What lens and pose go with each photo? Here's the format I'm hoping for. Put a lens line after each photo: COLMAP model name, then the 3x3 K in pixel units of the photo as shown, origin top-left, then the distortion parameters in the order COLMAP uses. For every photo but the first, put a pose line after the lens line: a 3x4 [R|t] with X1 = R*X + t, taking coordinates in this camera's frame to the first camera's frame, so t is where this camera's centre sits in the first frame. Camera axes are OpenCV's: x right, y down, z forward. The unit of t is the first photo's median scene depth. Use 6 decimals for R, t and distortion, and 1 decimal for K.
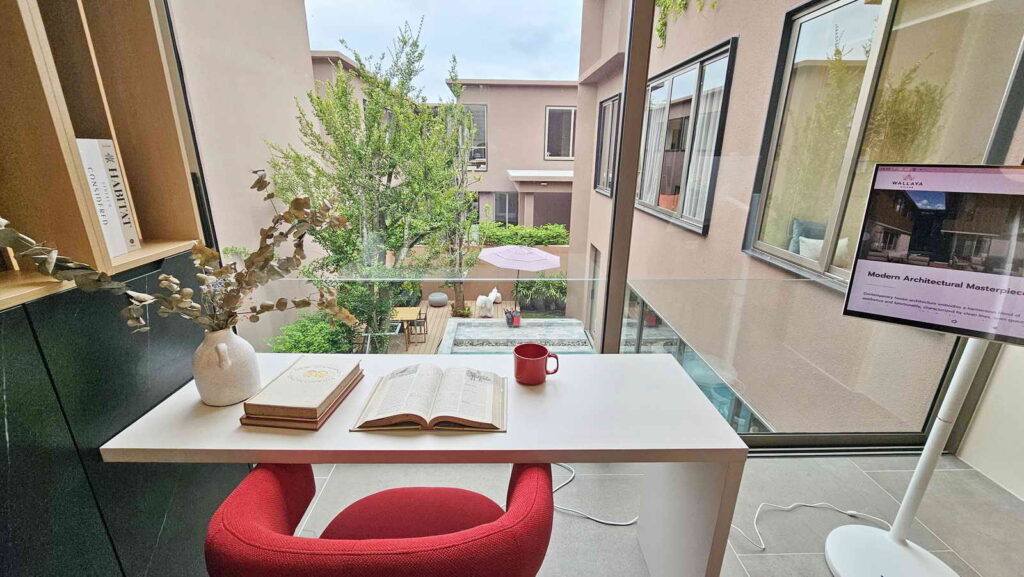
lens RADIAL K [[419.2, 0, 508.7], [0, 419.2, 288.0], [0, 0, 1]] dist [-0.001757, -0.000080]
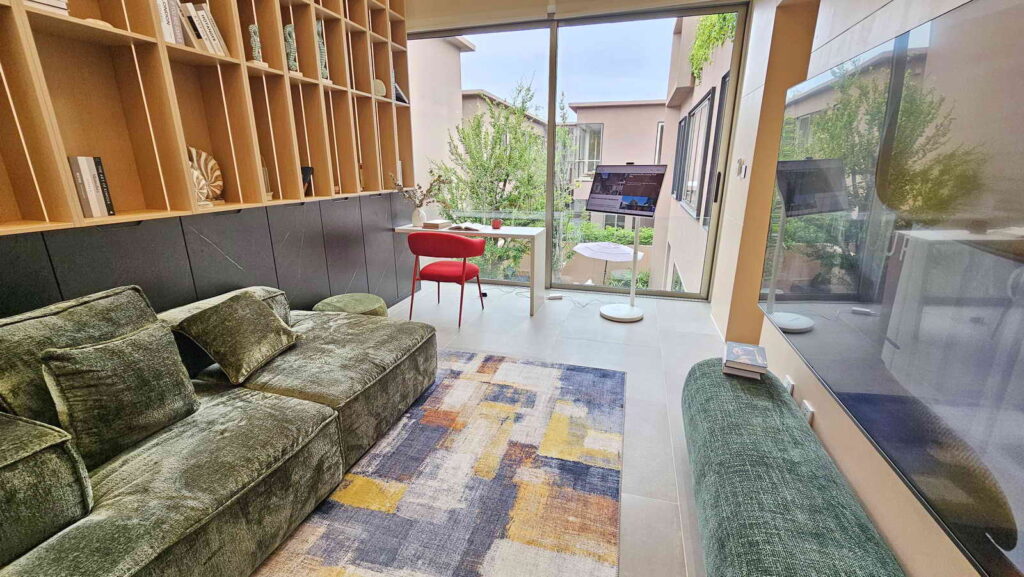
lens RADIAL K [[419.2, 0, 515.5], [0, 419.2, 286.8], [0, 0, 1]] dist [-0.001757, -0.000080]
pose [[0.955980, 0.071358, -0.284623, 0.184298], [-0.080378, 0.996561, -0.020122, 0.114339], [0.282209, 0.042114, 0.958428, -0.338584]]
